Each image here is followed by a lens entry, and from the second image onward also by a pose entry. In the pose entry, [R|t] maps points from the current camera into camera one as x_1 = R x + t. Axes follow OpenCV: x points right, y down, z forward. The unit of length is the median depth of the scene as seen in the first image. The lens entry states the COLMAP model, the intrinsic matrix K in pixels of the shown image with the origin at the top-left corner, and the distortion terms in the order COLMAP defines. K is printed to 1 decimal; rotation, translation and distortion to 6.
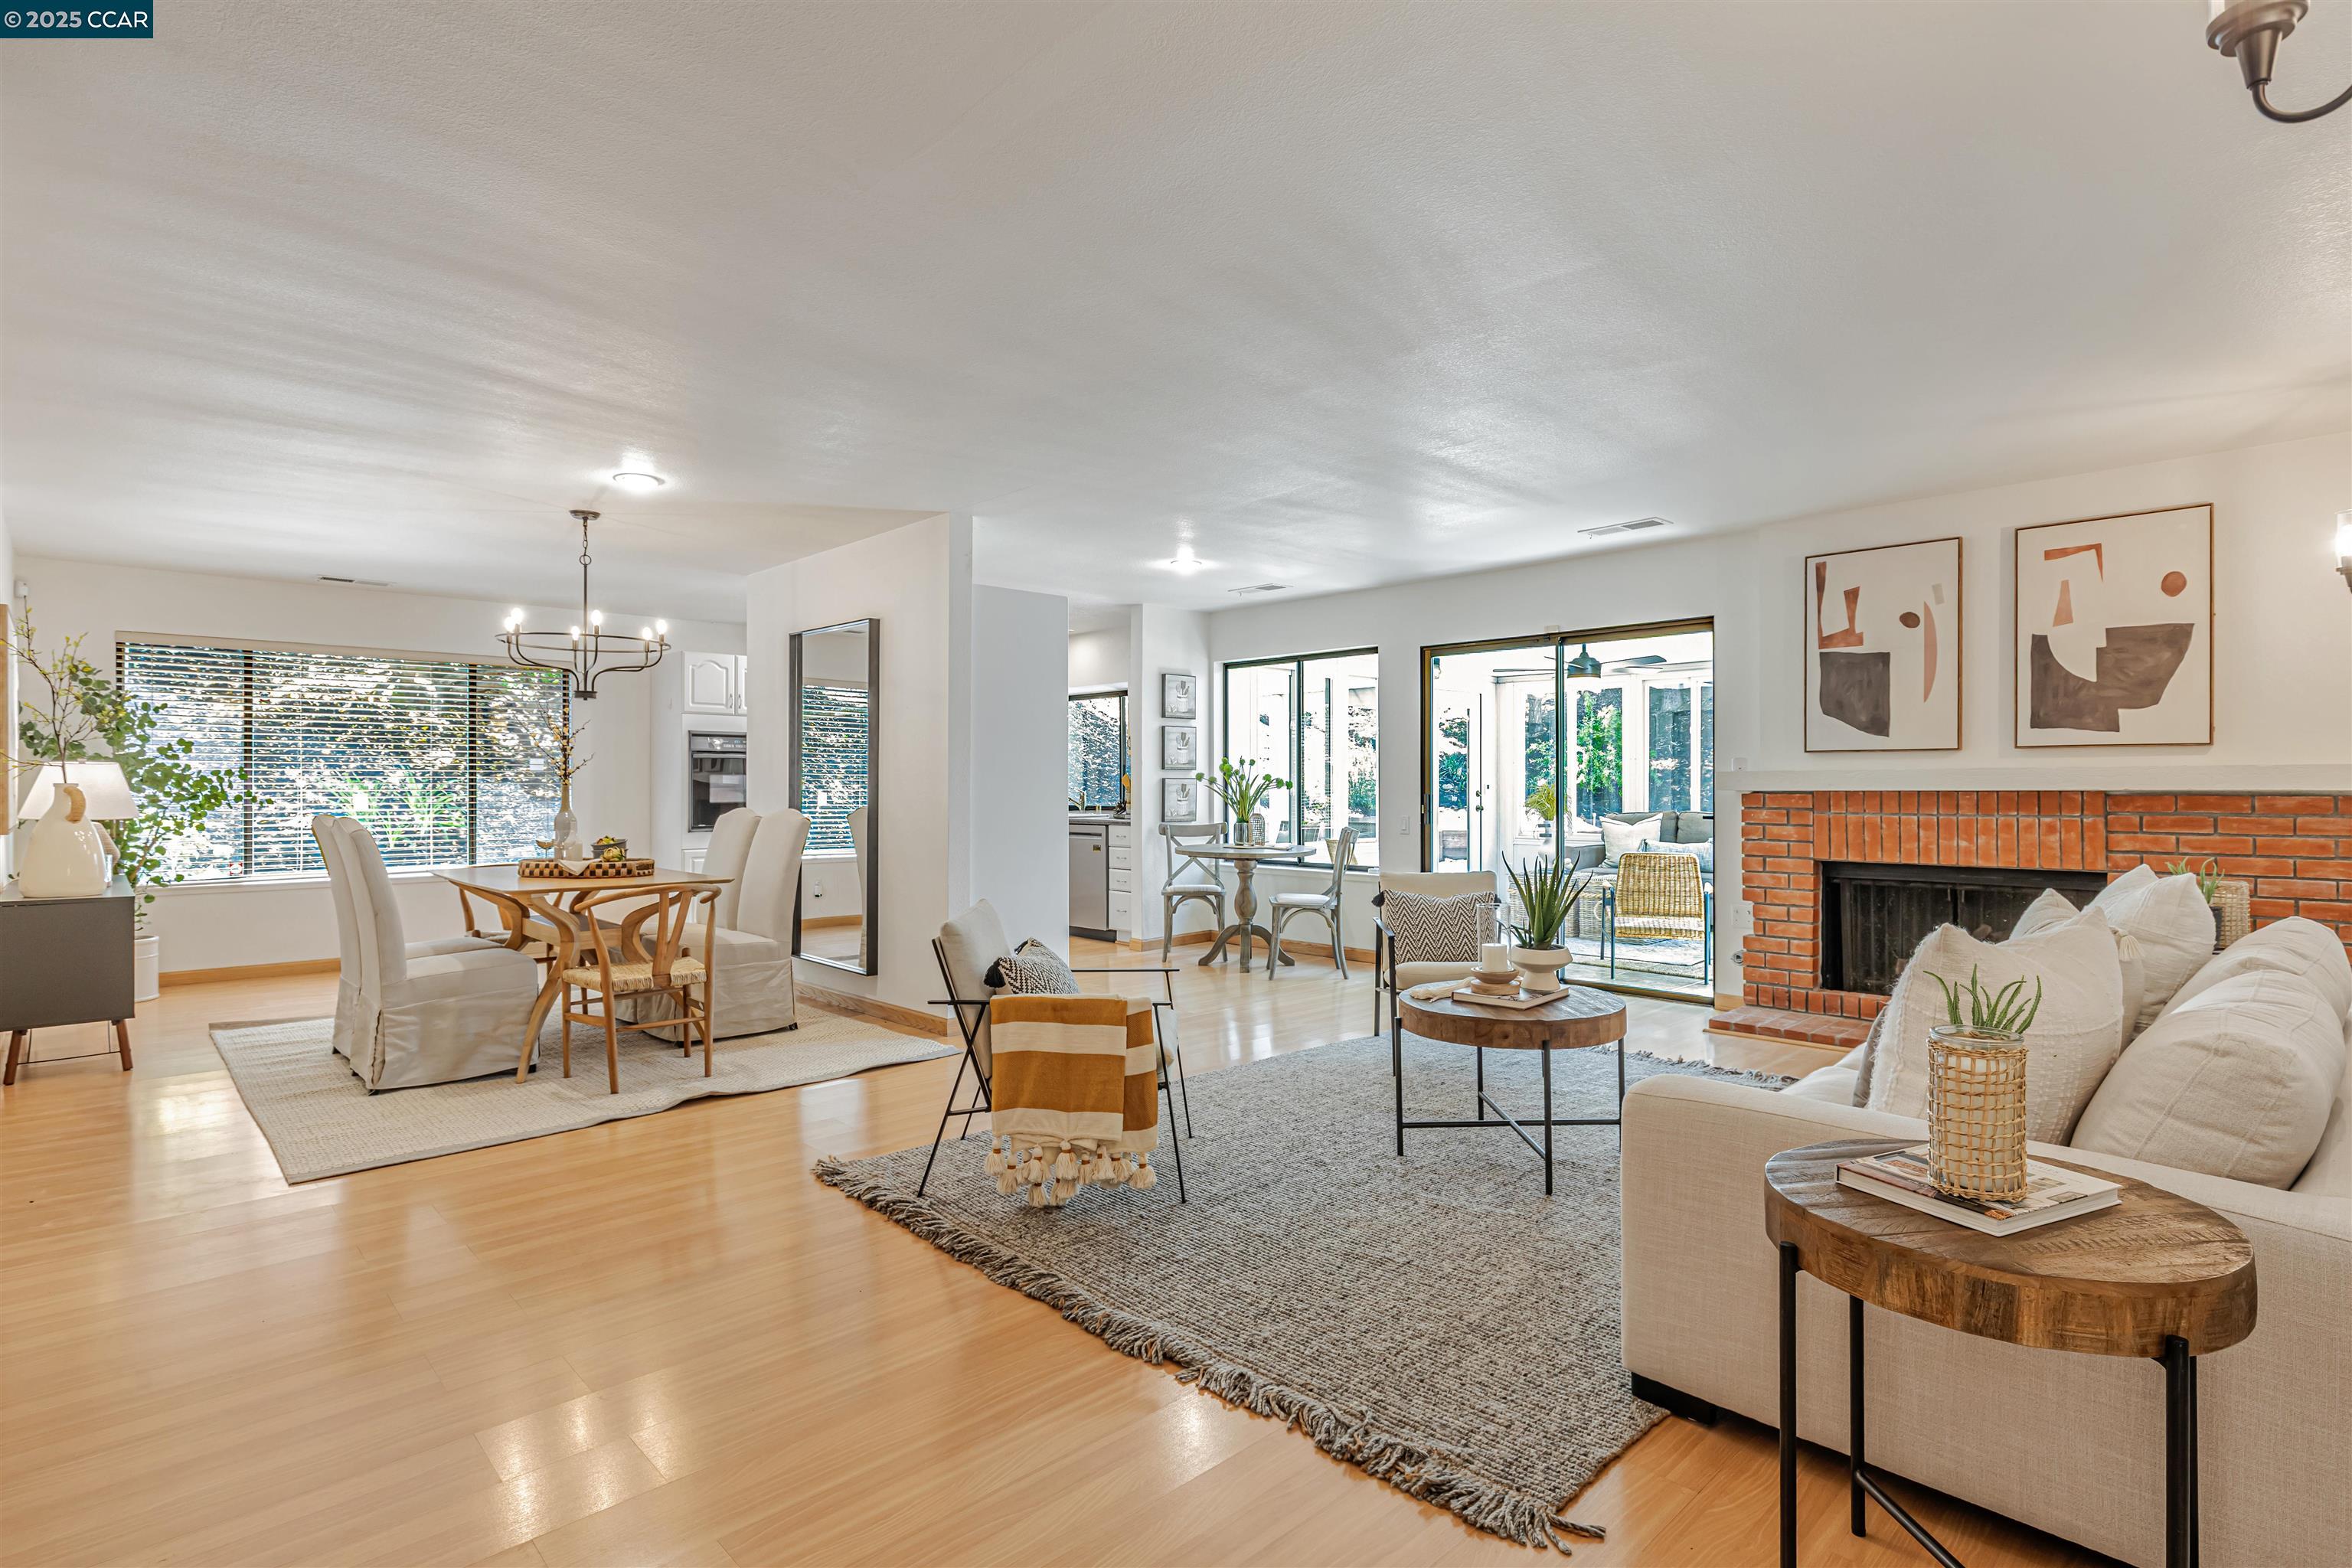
lens RADIAL K [[1168.0, 0, 1175.5], [0, 1168.0, 784.5], [0, 0, 1]] dist [0.002780, 0.001373]
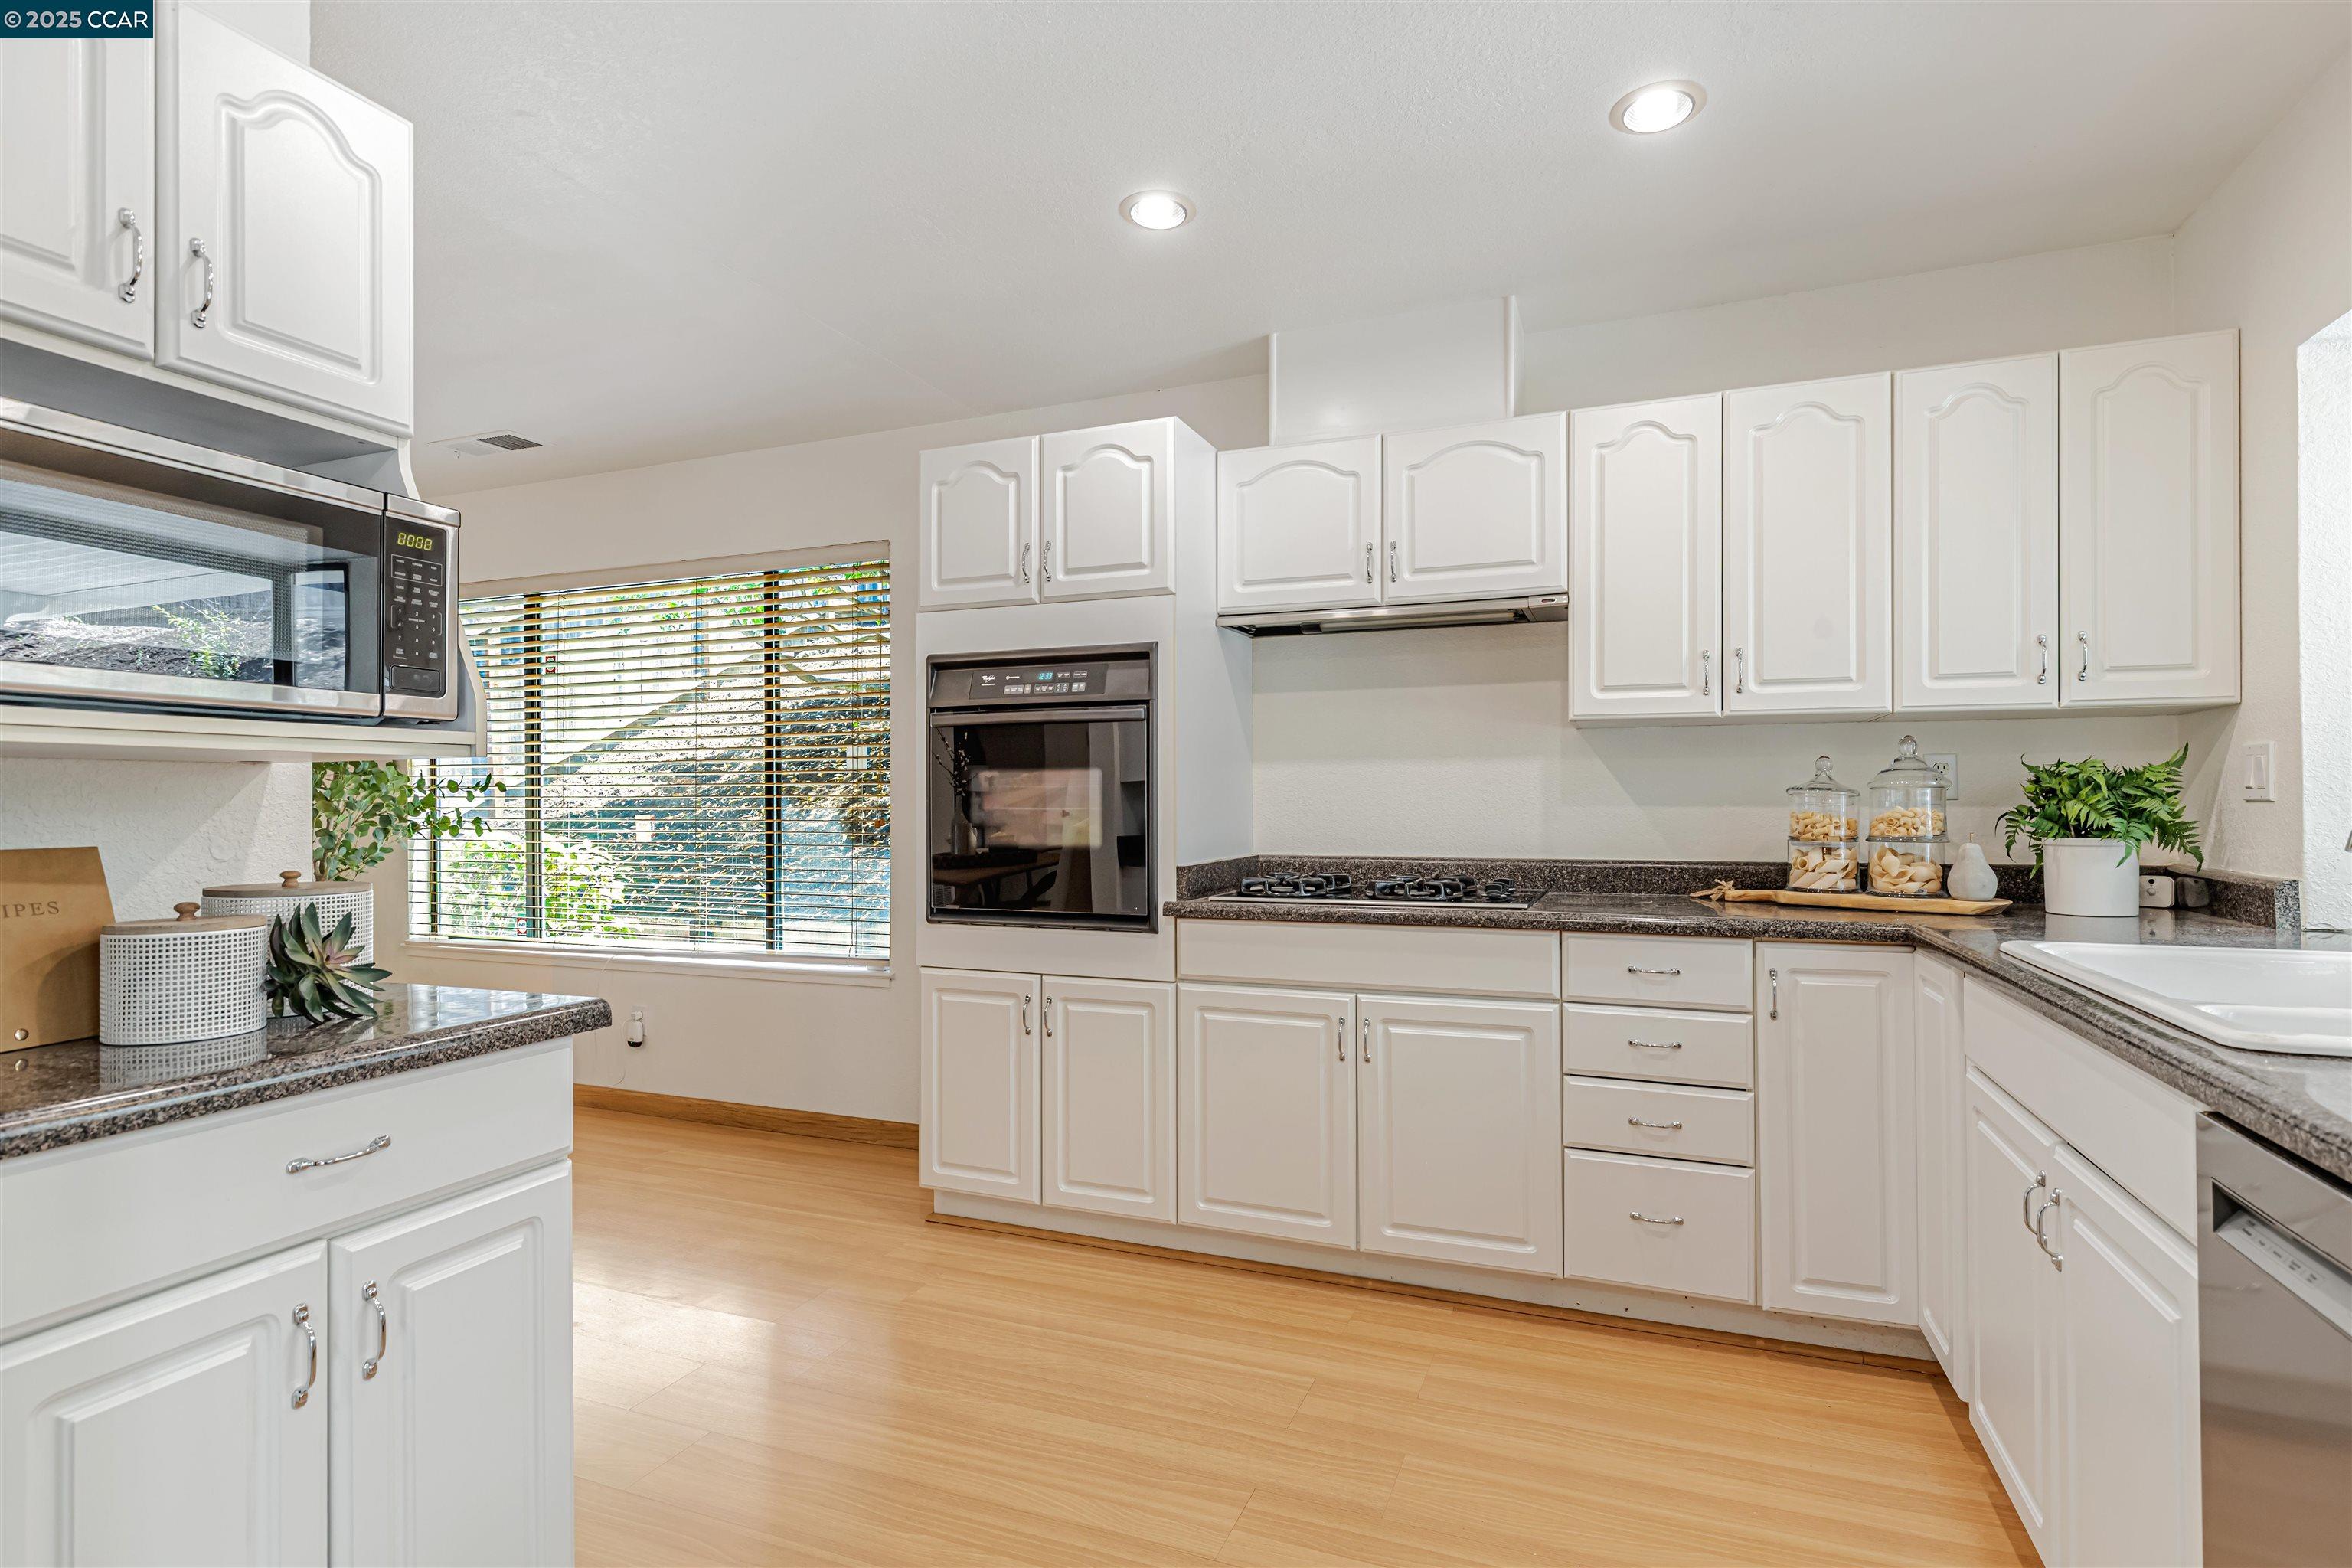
lens RADIAL K [[1168.0, 0, 1173.1], [0, 1168.0, 796.0], [0, 0, 1]] dist [0.002780, 0.001373]
pose [[0.427852, -0.004444, -0.903838, -0.046872], [0.006334, 0.999978, -0.001919, 0.000825], [0.903827, -0.004904, 0.427870, 1.161270]]
